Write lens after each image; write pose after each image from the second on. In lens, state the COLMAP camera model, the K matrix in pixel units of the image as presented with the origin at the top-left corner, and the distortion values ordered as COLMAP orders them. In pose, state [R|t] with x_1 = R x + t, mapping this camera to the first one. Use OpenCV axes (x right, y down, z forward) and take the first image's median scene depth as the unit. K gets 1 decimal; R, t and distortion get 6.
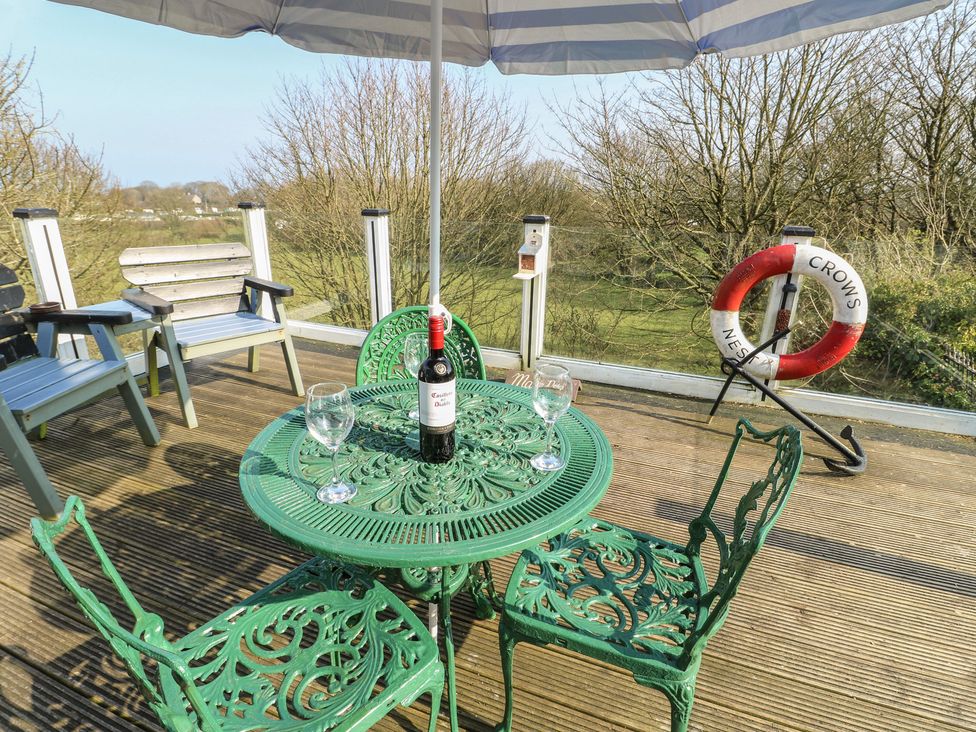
lens RADIAL K [[520.9, 0, 489.1], [0, 520.9, 376.4], [0, 0, 1]] dist [0.000766, -0.012850]
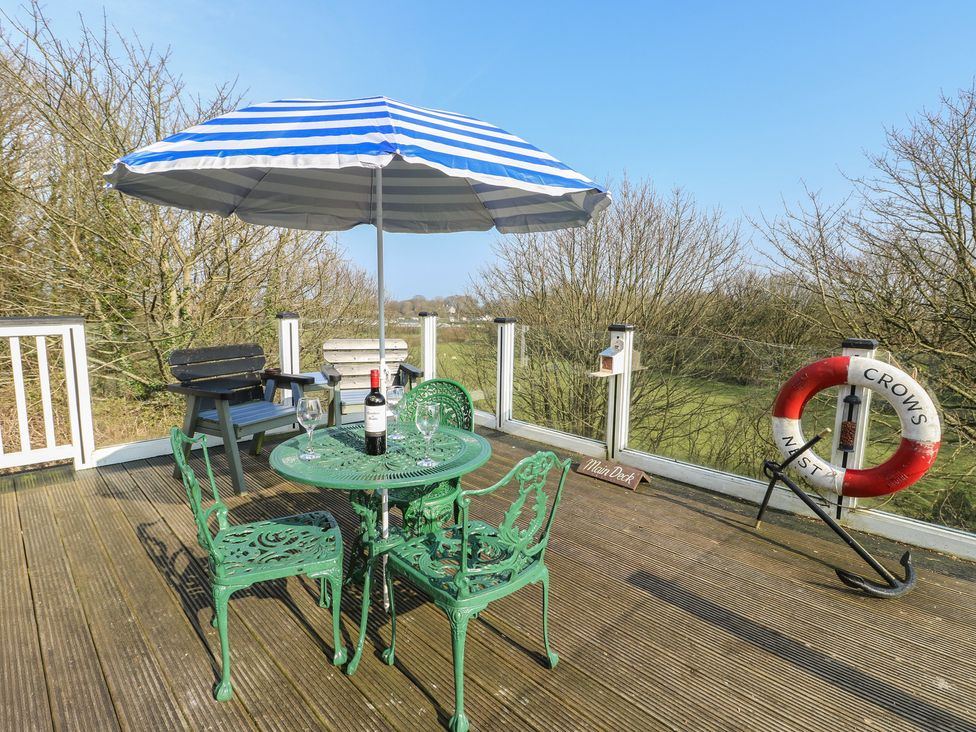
lens RADIAL K [[551.2, 0, 491.0], [0, 551.2, 364.2], [0, 0, 1]] dist [0.000052, -0.013116]
pose [[0.901755, 0.049831, -0.429365, 0.410512], [-0.147427, 0.969227, -0.197141, 0.070708], [0.406329, 0.241073, 0.881352, -0.207116]]
